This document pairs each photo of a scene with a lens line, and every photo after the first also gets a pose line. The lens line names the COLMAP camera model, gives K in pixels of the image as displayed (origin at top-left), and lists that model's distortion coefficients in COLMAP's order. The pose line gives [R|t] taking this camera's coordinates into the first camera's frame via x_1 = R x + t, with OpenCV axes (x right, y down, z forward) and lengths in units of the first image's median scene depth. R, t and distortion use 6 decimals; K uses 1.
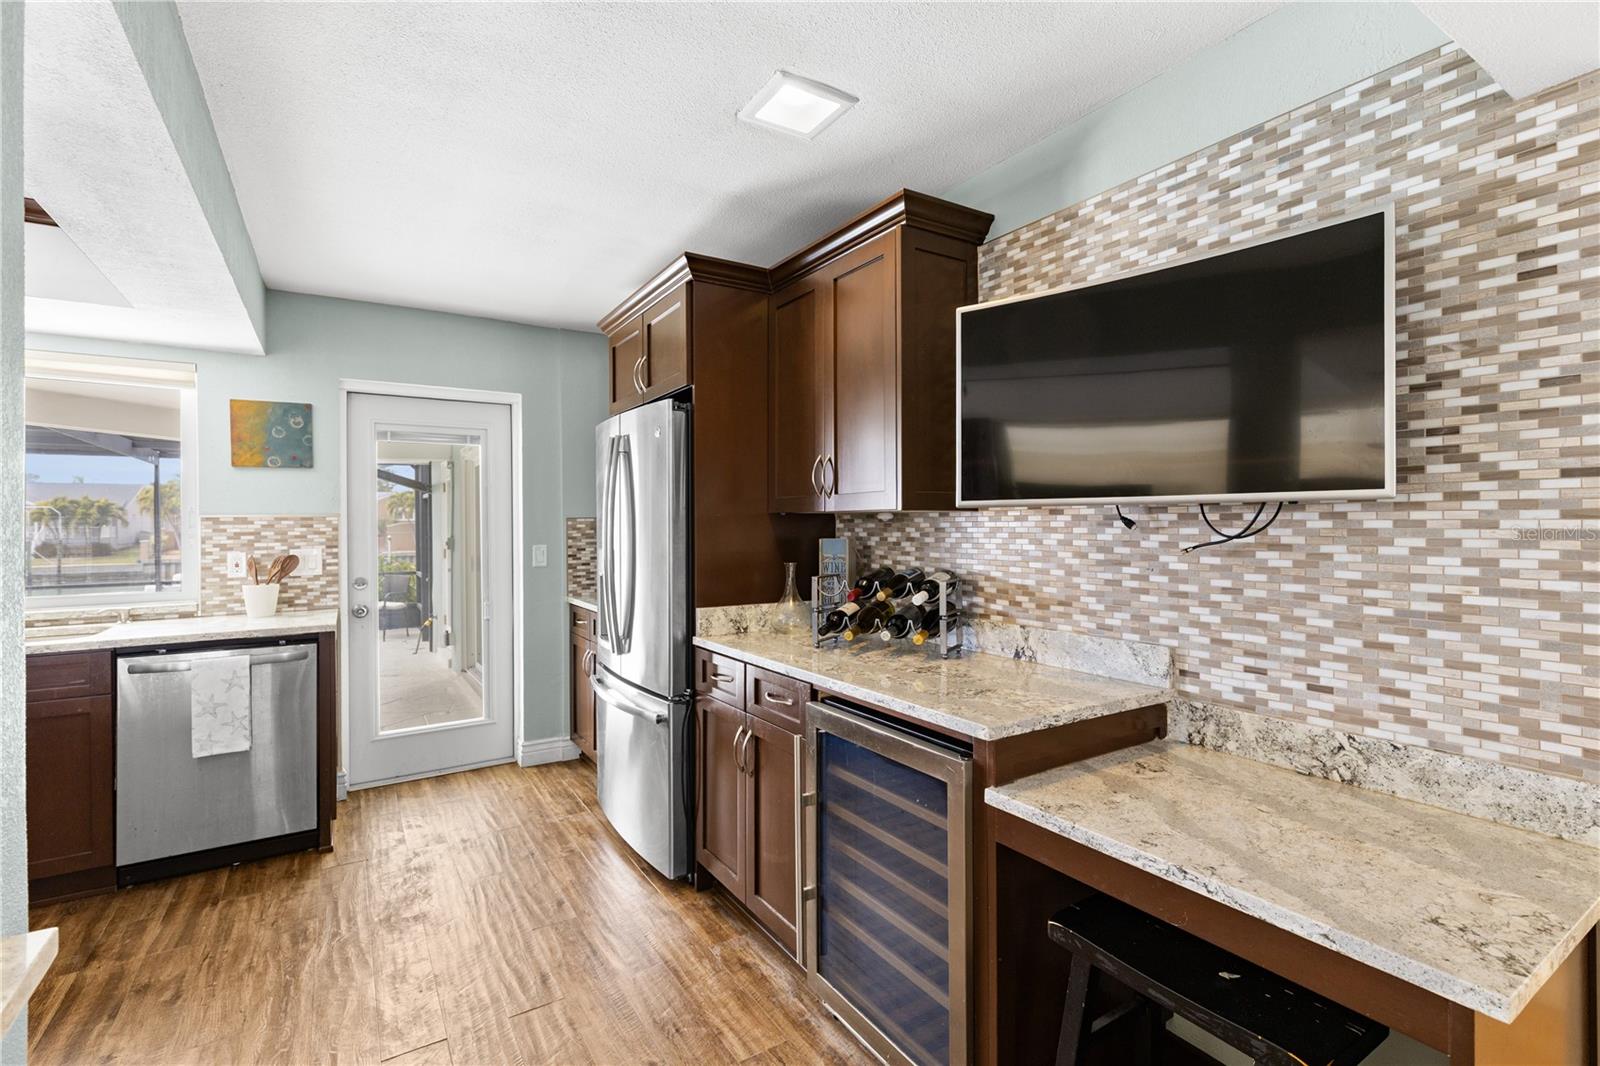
lens RADIAL K [[718.7, 0, 809.6], [0, 718.7, 524.8], [0, 0, 1]] dist [0.001235, -0.000241]
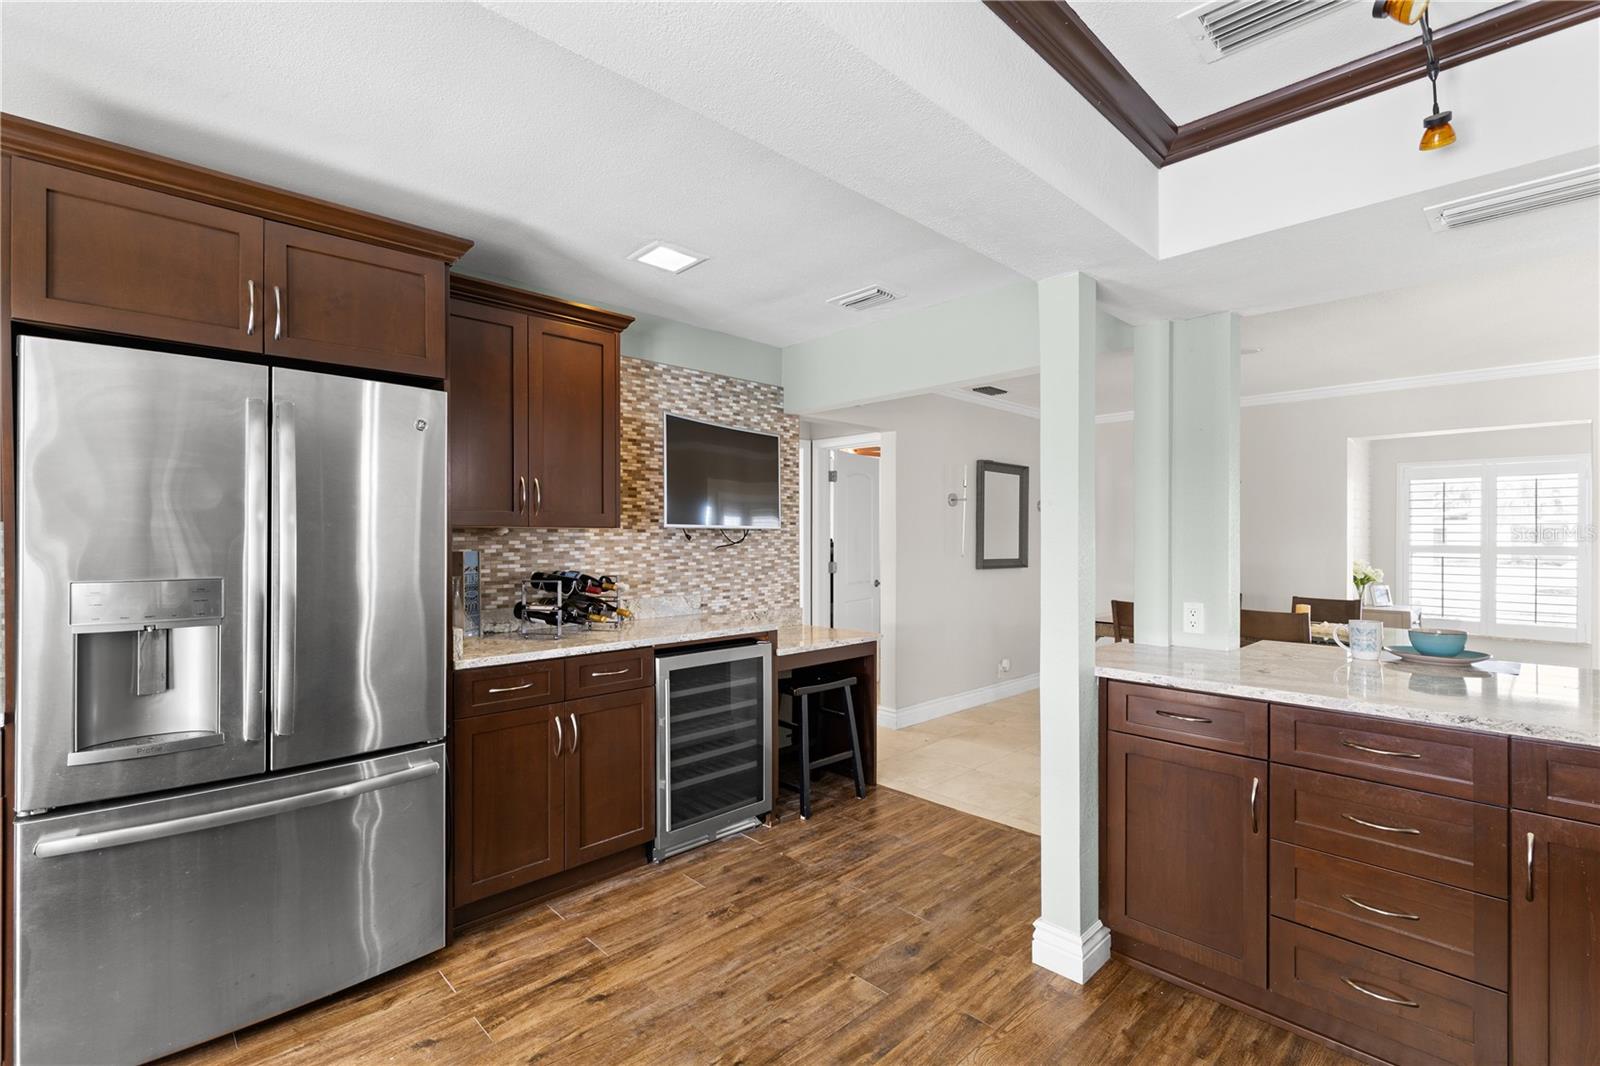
lens RADIAL K [[718.7, 0, 809.6], [0, 718.7, 524.8], [0, 0, 1]] dist [0.001235, -0.000241]
pose [[-0.192057, 0.016745, 0.981241, -1.599808], [0.000389, 0.999856, -0.016987, -0.002805], [-0.981384, -0.002880, -0.192036, 1.033516]]
